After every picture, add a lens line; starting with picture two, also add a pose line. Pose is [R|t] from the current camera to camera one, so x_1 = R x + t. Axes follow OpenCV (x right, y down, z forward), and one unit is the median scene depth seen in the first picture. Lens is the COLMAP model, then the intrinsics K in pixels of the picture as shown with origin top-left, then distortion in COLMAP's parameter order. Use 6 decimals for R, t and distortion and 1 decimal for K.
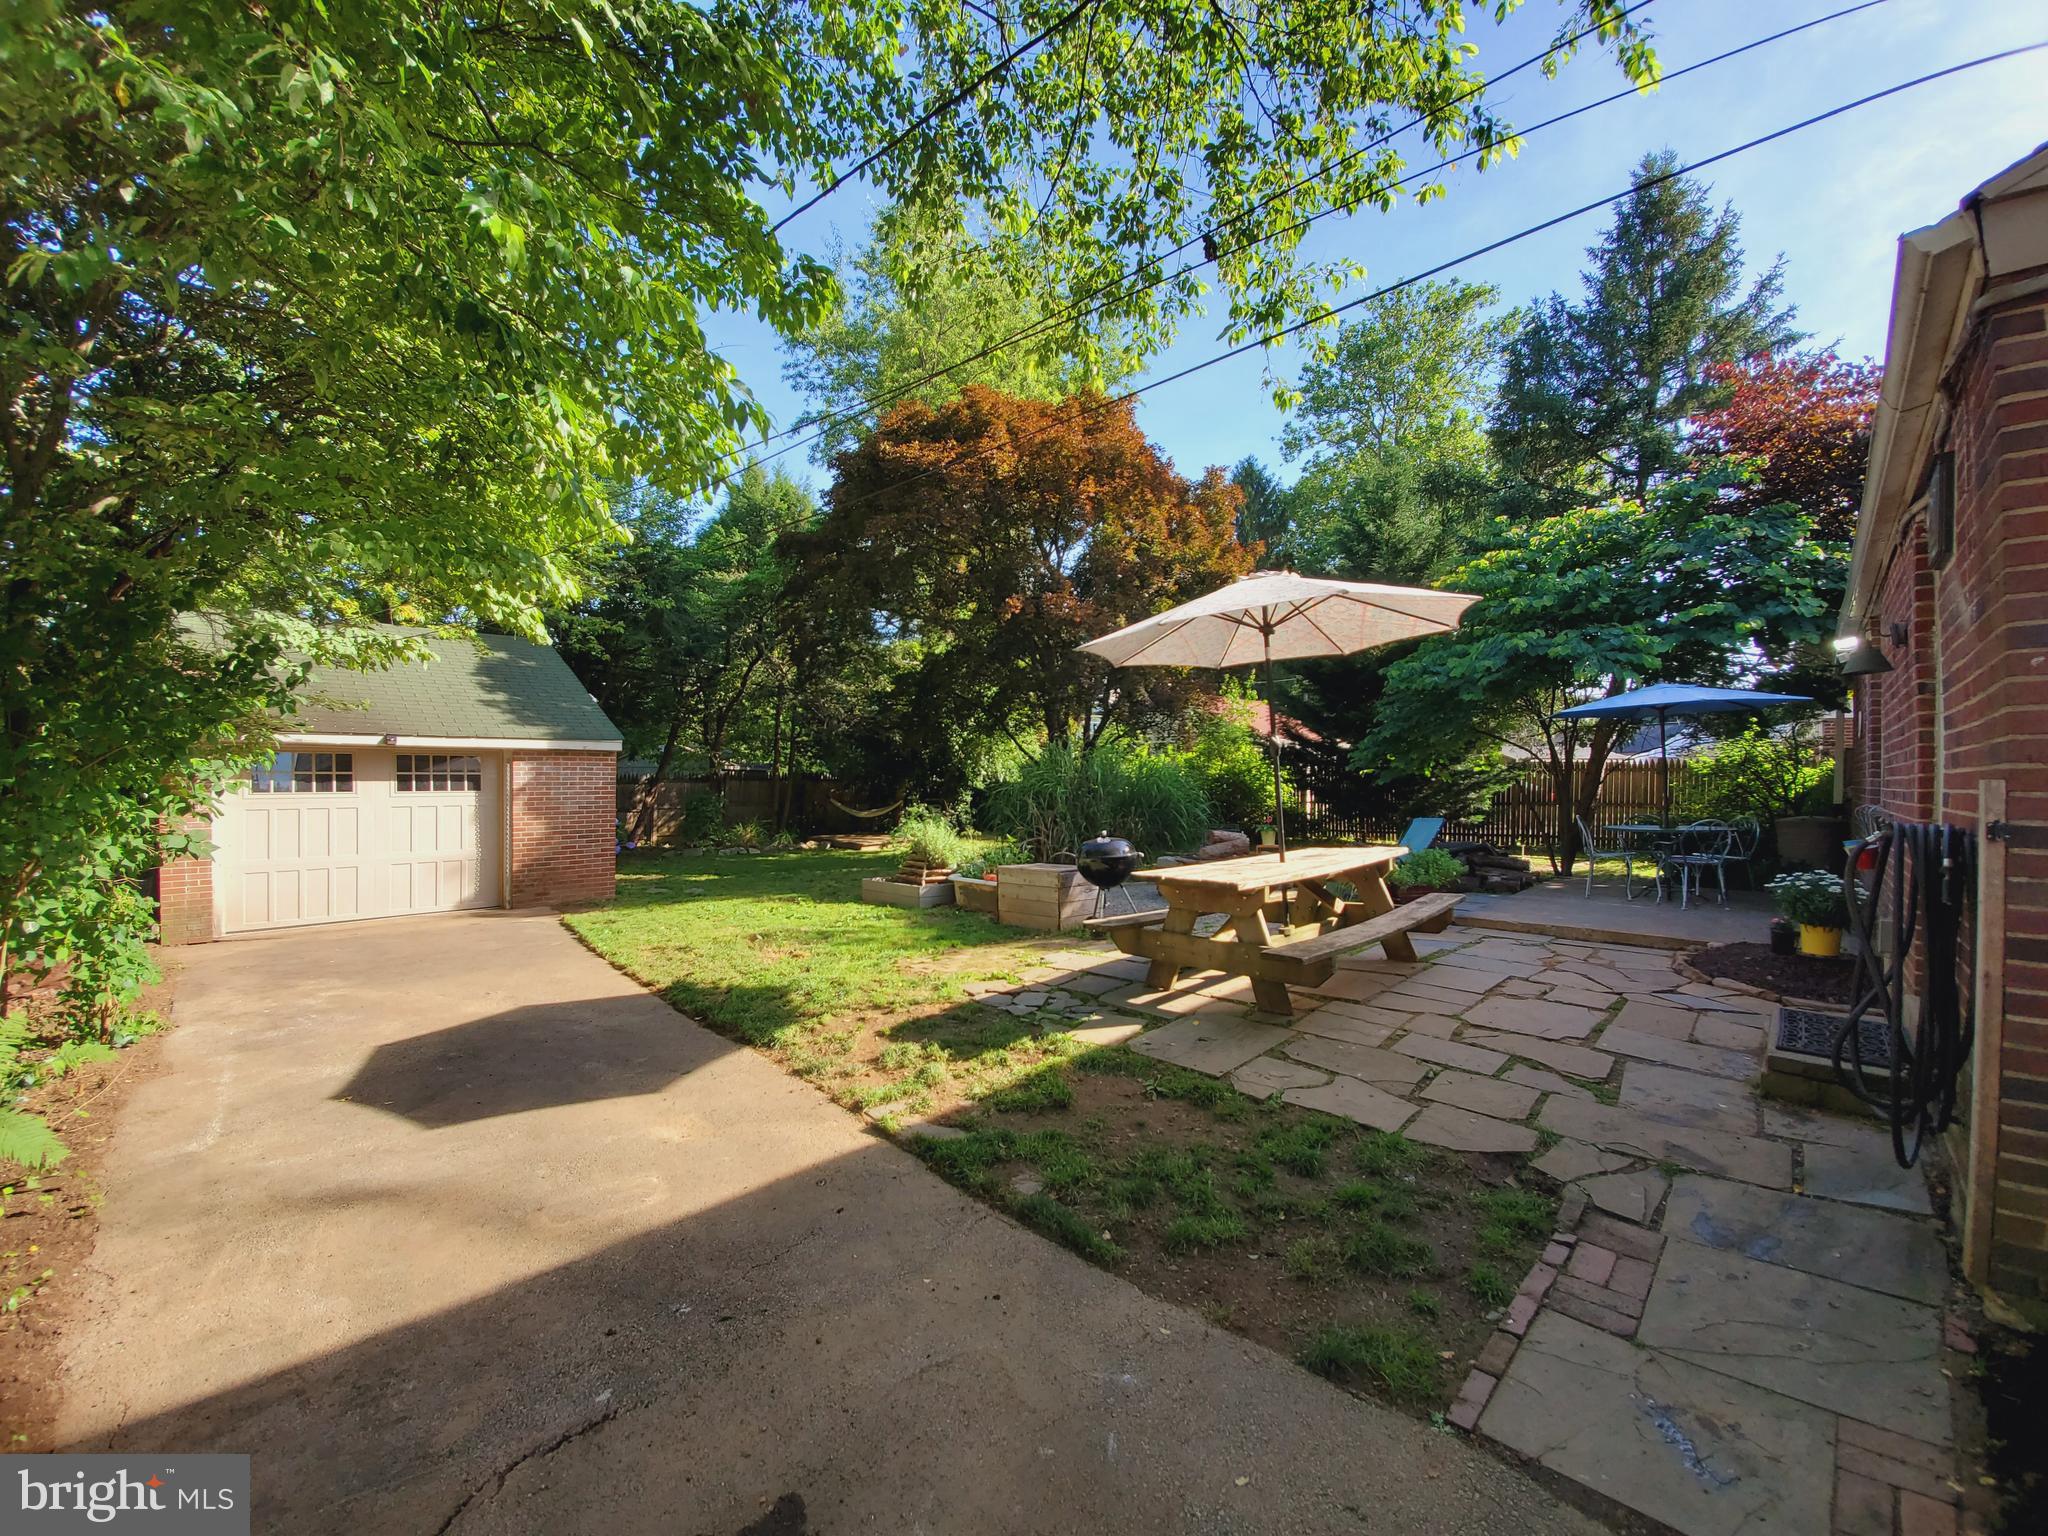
lens RADIAL K [[813.4, 0, 1027.4], [0, 813.4, 776.8], [0, 0, 1]] dist [-0.015650, -0.001776]
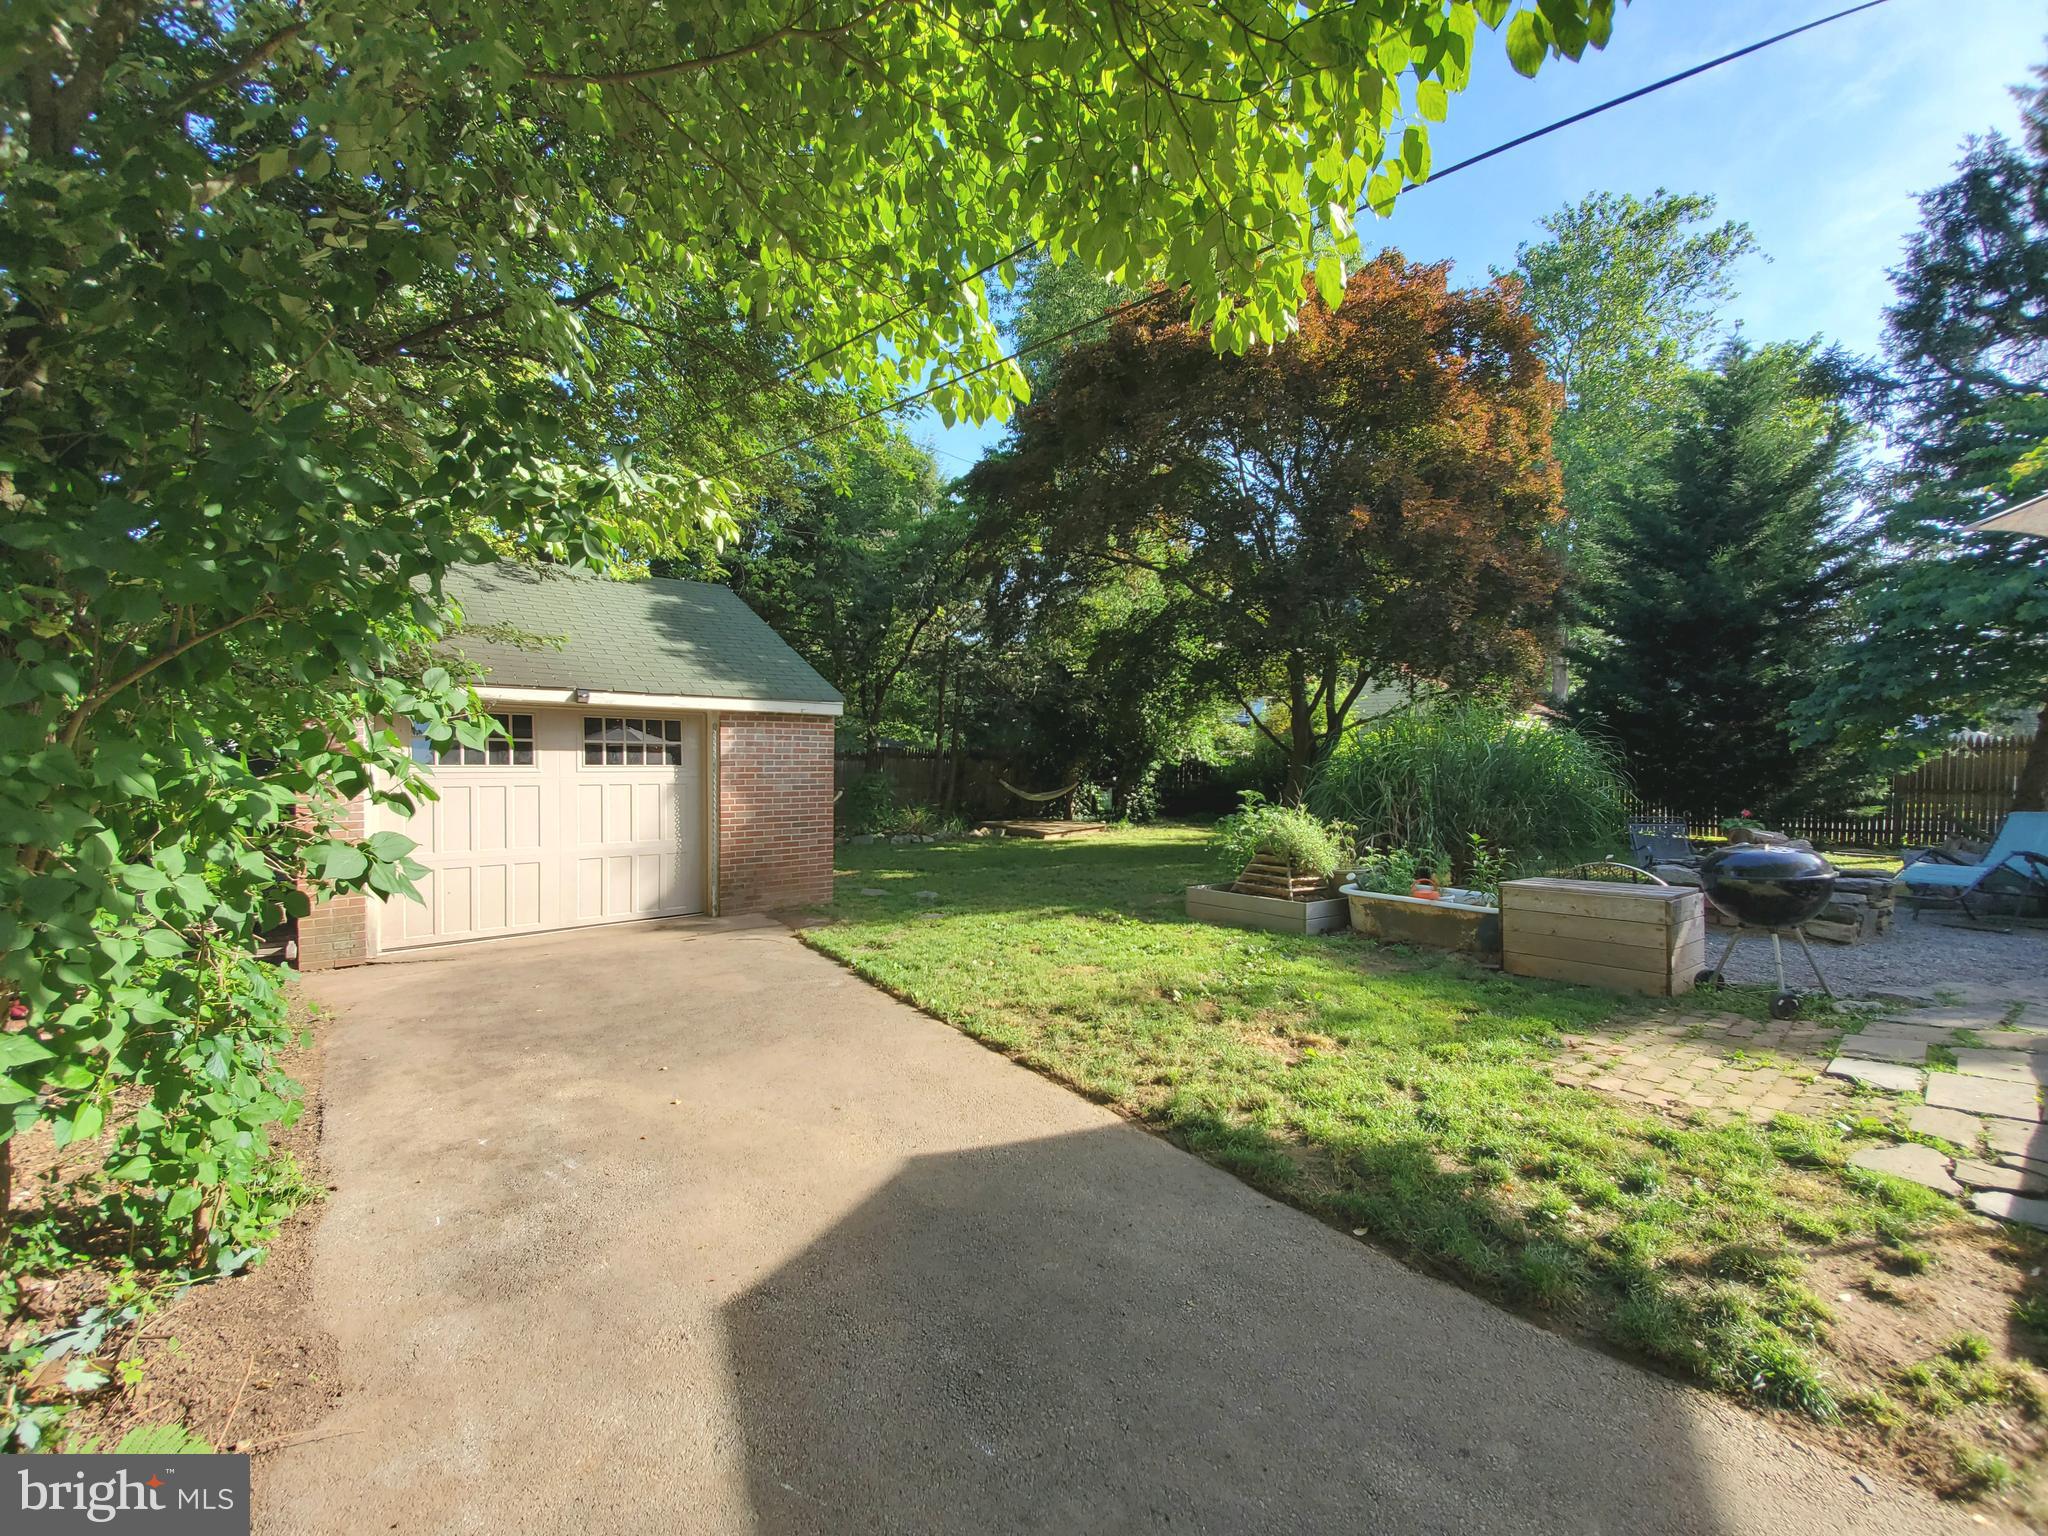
lens RADIAL K [[813.4, 0, 1022.5], [0, 813.4, 768.2], [0, 0, 1]] dist [-0.015650, -0.001776]
pose [[0.995536, 0.005311, -0.094232, -0.287120], [-0.004300, 0.999931, 0.010927, 0.011327], [0.094284, -0.010473, 0.995490, 0.263291]]
